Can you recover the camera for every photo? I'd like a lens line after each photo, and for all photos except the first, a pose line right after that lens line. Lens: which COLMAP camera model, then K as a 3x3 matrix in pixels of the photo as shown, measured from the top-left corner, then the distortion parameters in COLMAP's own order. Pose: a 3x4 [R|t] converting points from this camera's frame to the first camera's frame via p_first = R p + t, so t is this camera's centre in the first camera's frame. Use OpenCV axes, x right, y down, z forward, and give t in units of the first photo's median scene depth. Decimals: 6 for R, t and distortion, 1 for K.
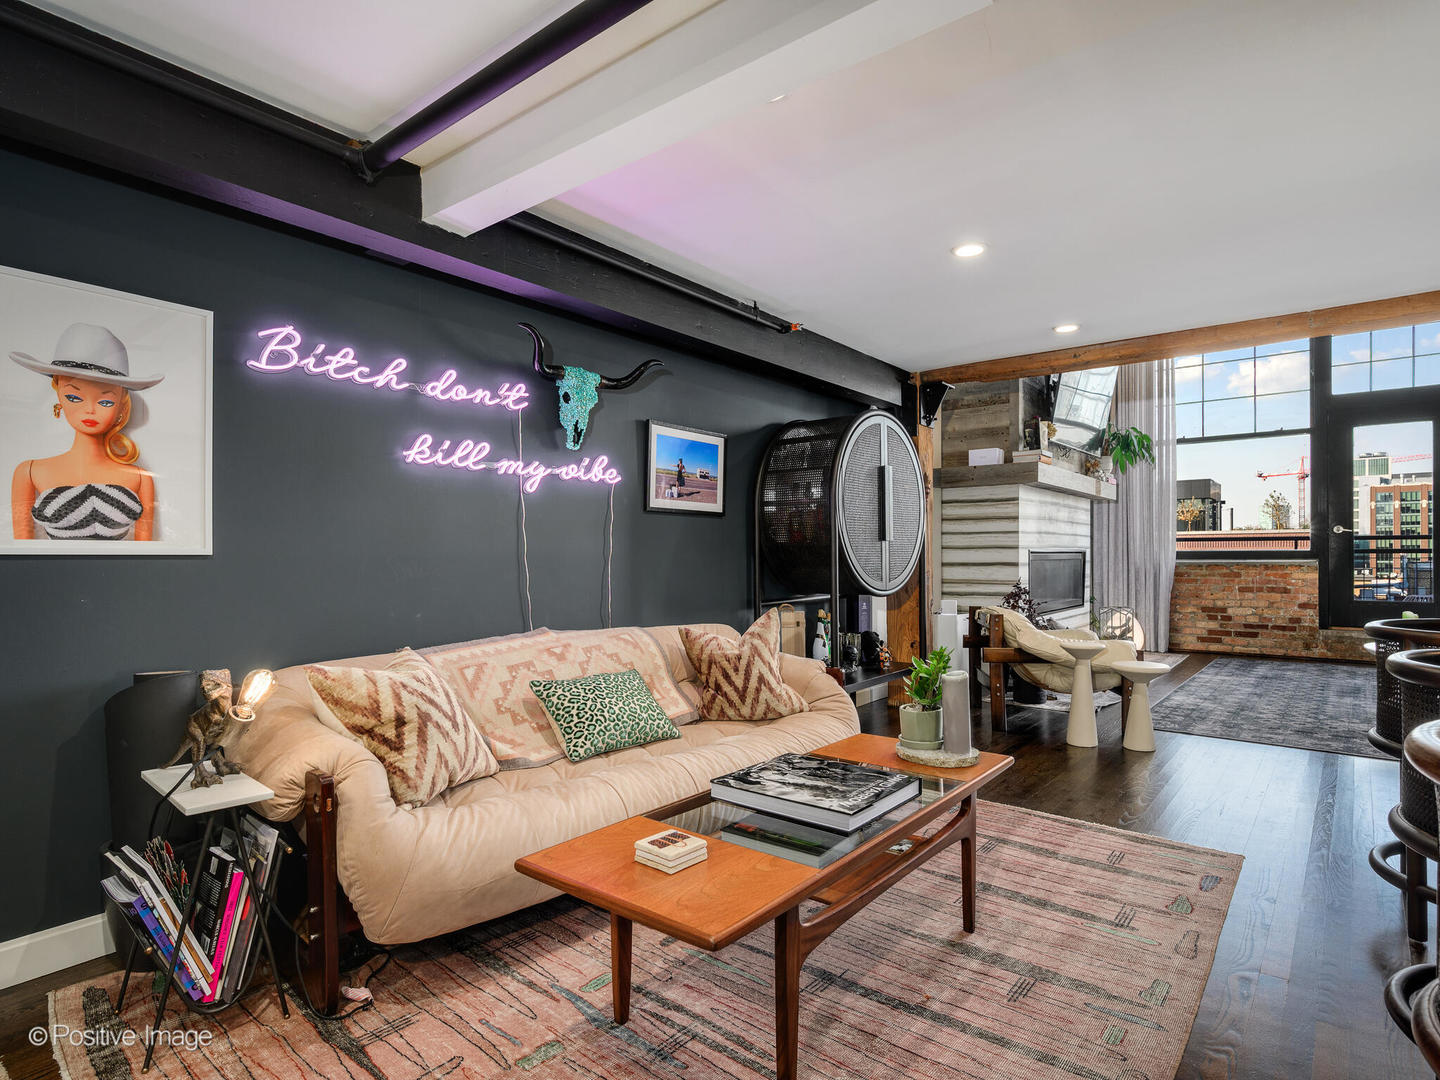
lens RADIAL K [[771.1, 0, 732.4], [0, 771.1, 554.8], [0, 0, 1]] dist [-0.001100, -0.000131]
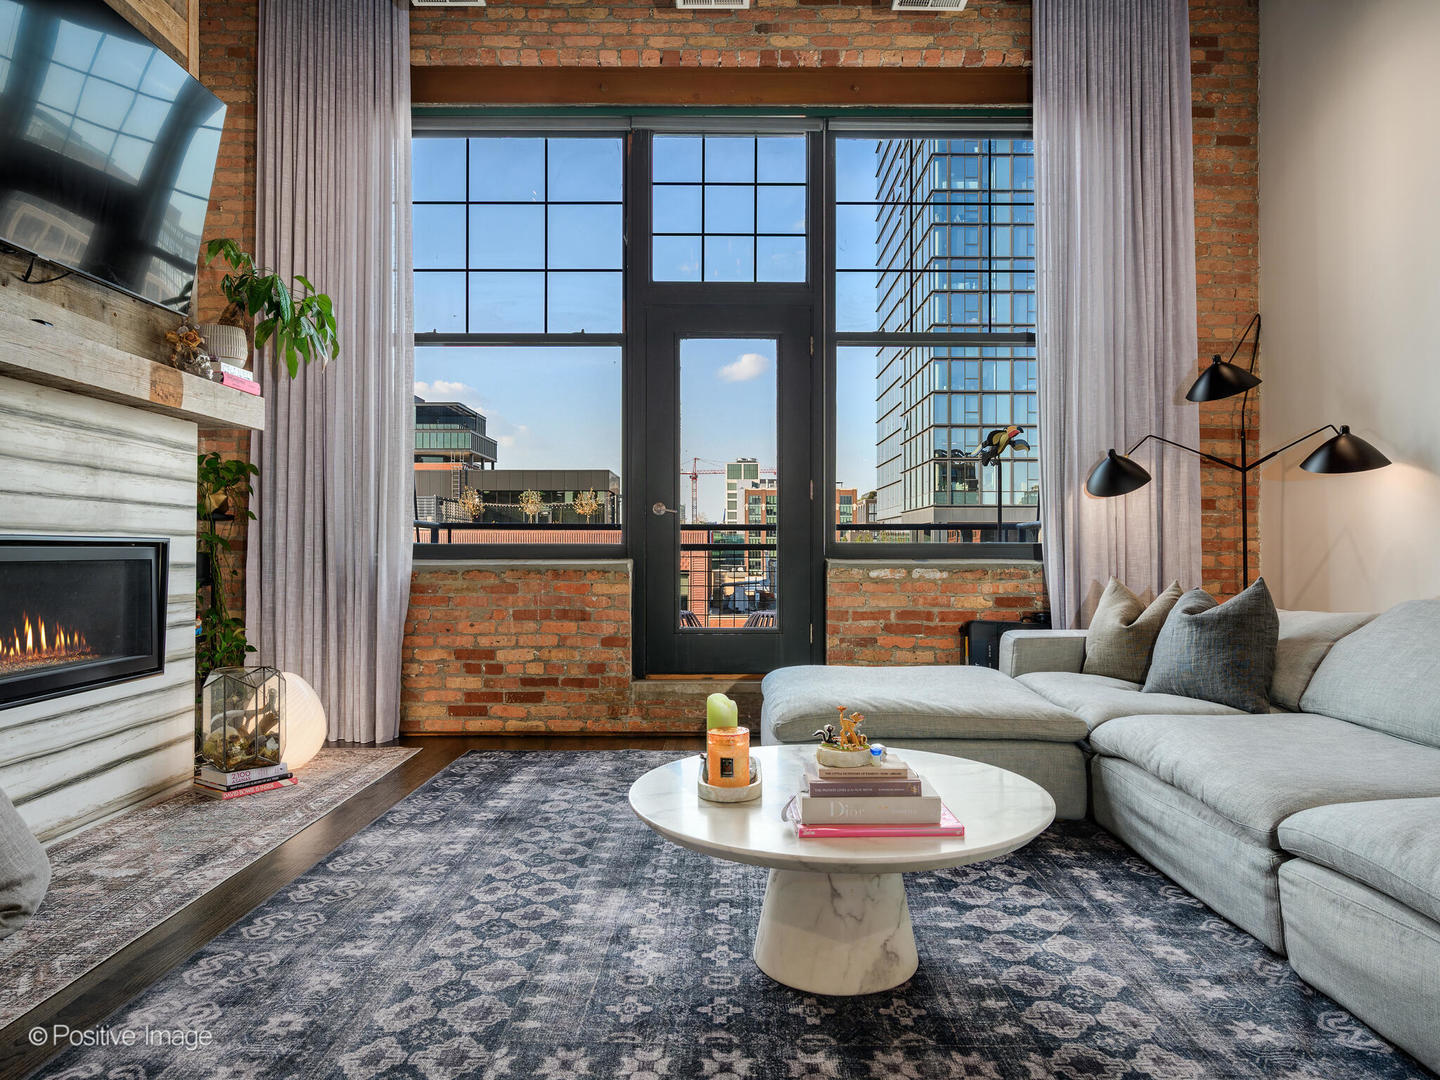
lens RADIAL K [[921.6, 0, 723.3], [0, 921.6, 548.5], [0, 0, 1]] dist [-0.003183, -0.002015]
pose [[0.785121, 0.005999, 0.619313, 0.728925], [-0.003910, 0.999981, -0.004730, 0.000121], [-0.619330, 0.001292, 0.785130, 0.780917]]
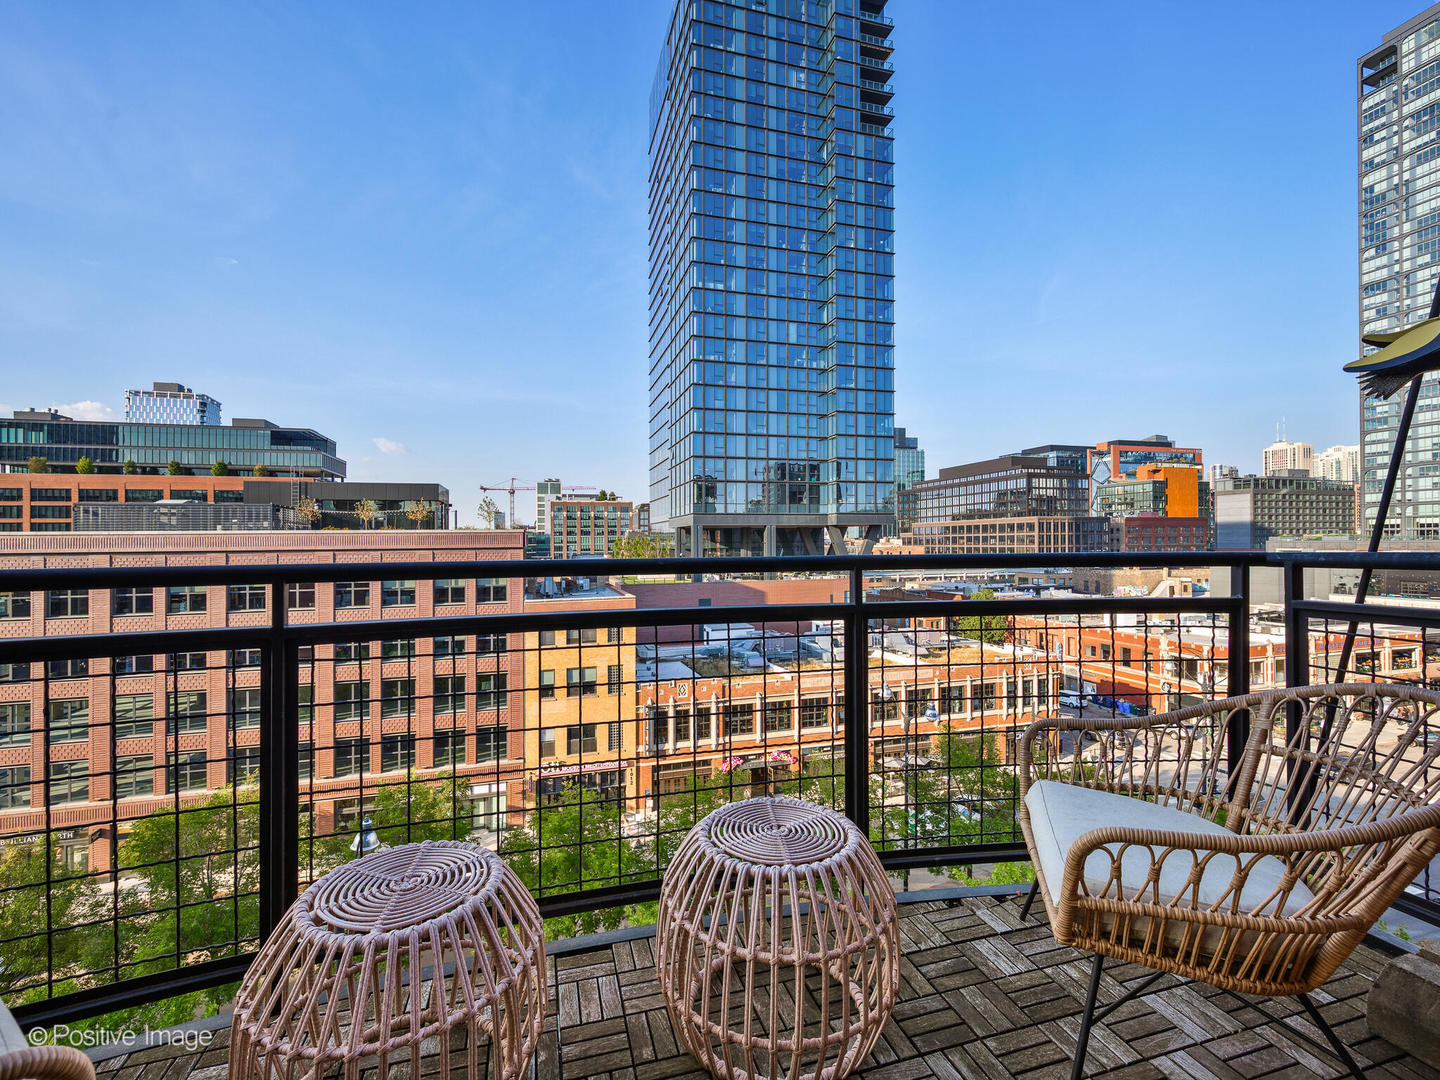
lens RADIAL K [[639.7, 0, 727.7], [0, 639.7, 529.4], [0, 0, 1]] dist [0.000446, 0.000041]
pose [[0.572307, 0.016971, 0.819864, 1.521422], [0.007254, 0.999642, -0.025757, -0.064904], [-0.820008, 0.020689, 0.571979, 1.867296]]
